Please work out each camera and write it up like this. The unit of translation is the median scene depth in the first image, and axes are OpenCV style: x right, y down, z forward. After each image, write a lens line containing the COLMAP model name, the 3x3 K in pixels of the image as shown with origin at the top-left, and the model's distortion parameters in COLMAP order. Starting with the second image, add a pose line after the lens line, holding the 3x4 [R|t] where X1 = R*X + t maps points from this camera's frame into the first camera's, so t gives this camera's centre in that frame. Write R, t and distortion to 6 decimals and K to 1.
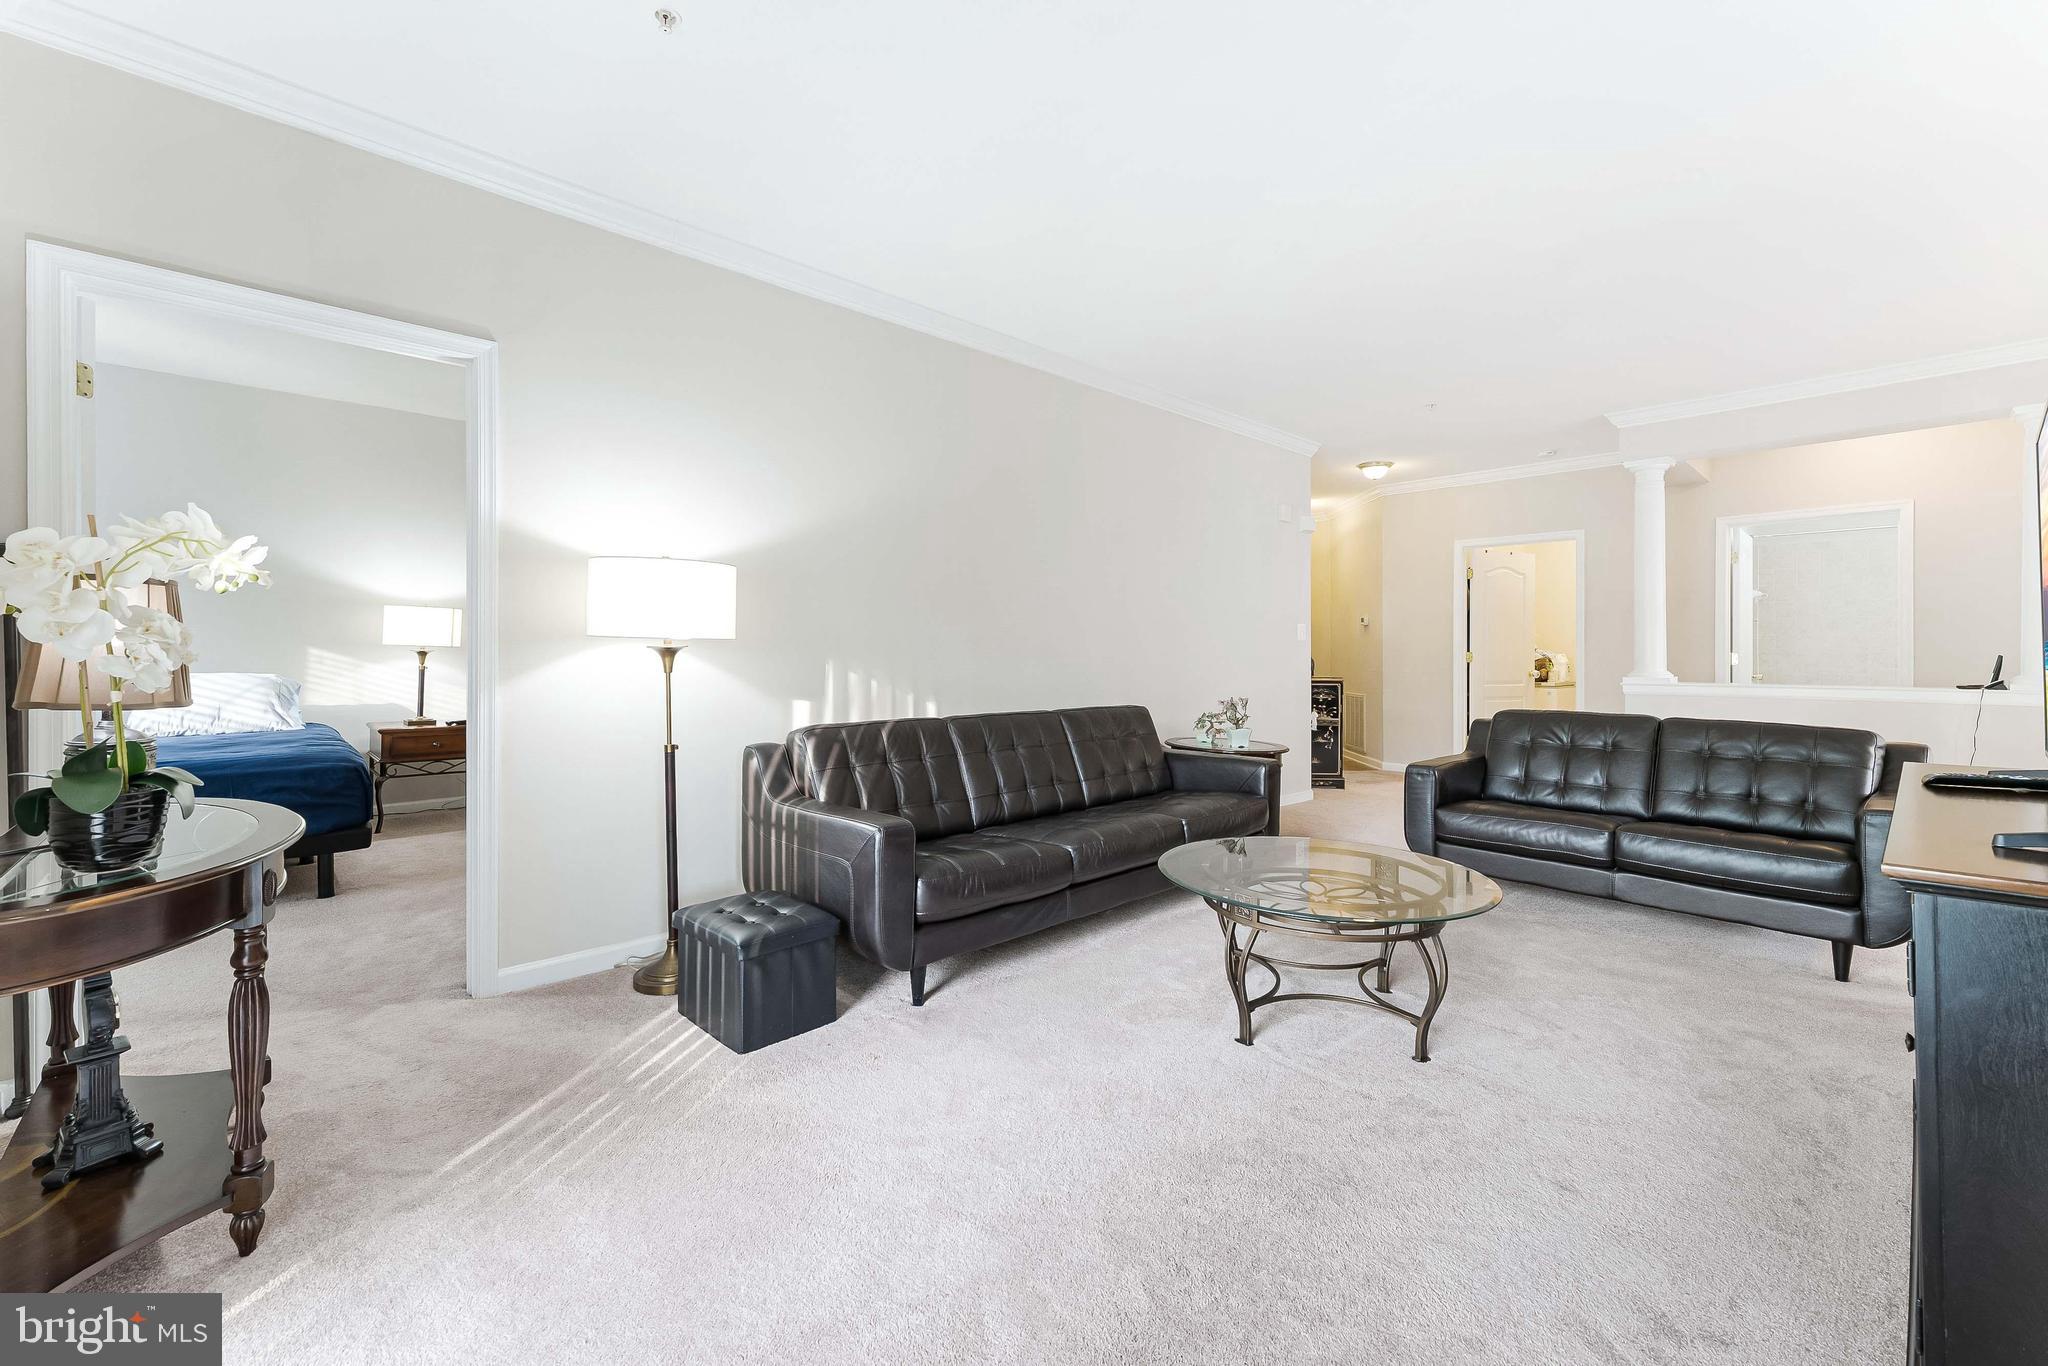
lens RADIAL K [[830.0, 0, 1029.0], [0, 830.0, 648.5], [0, 0, 1]] dist [0.001156, -0.000143]
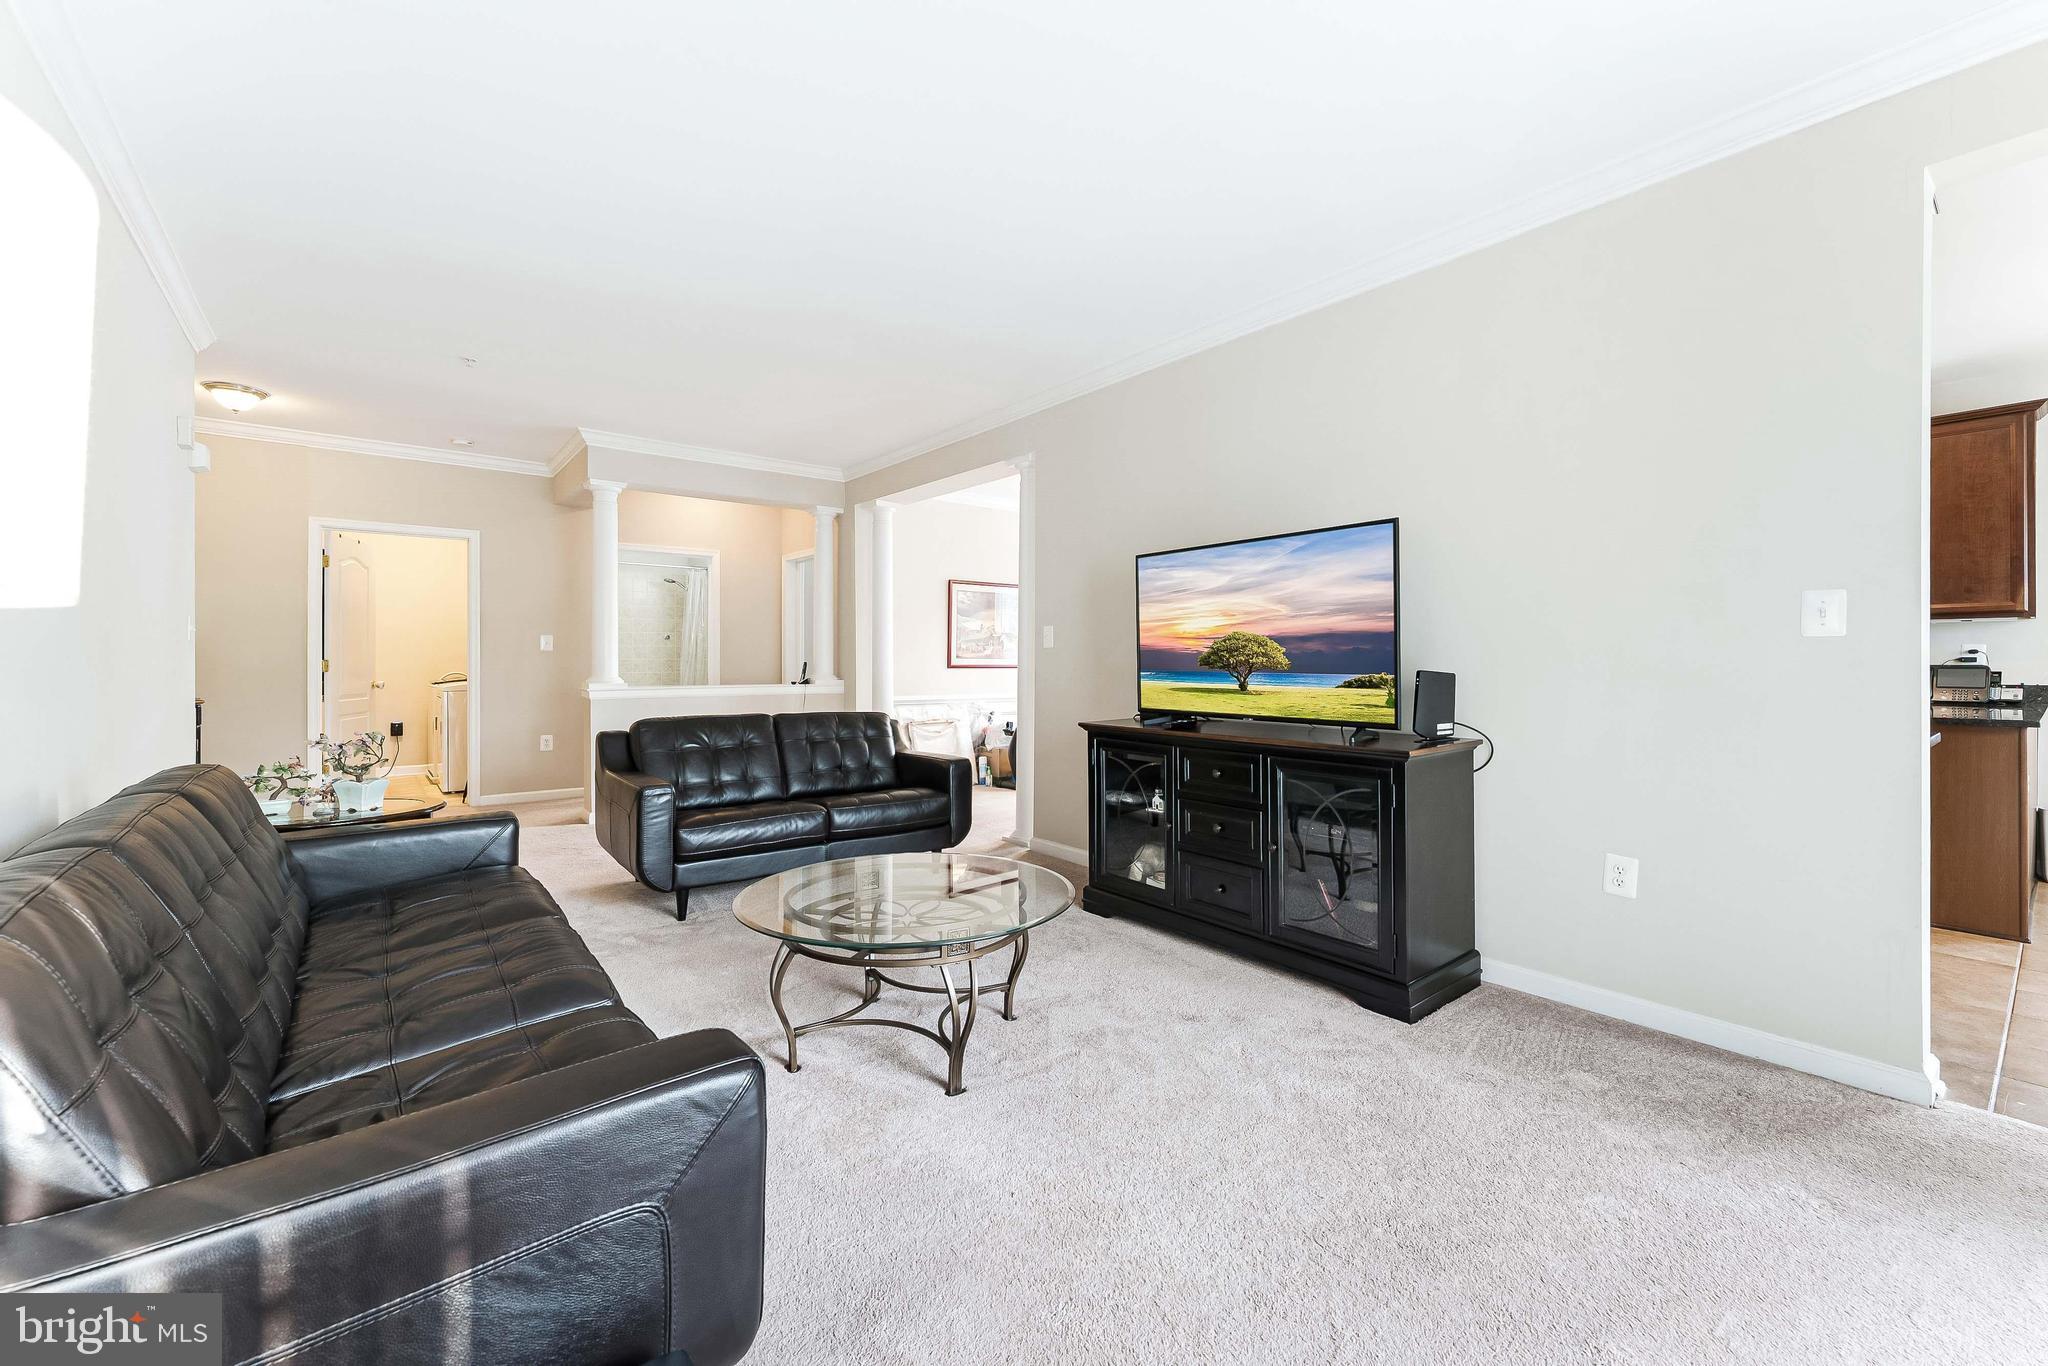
lens RADIAL K [[823.2, 0, 1031.2], [0, 823.2, 666.6], [0, 0, 1]] dist [-0.000142, -0.000025]
pose [[0.078293, -0.000040, 0.996930, -0.361101], [-0.002252, 0.999997, 0.000217, 0.011339], [-0.996928, -0.002262, 0.078293, 0.506023]]
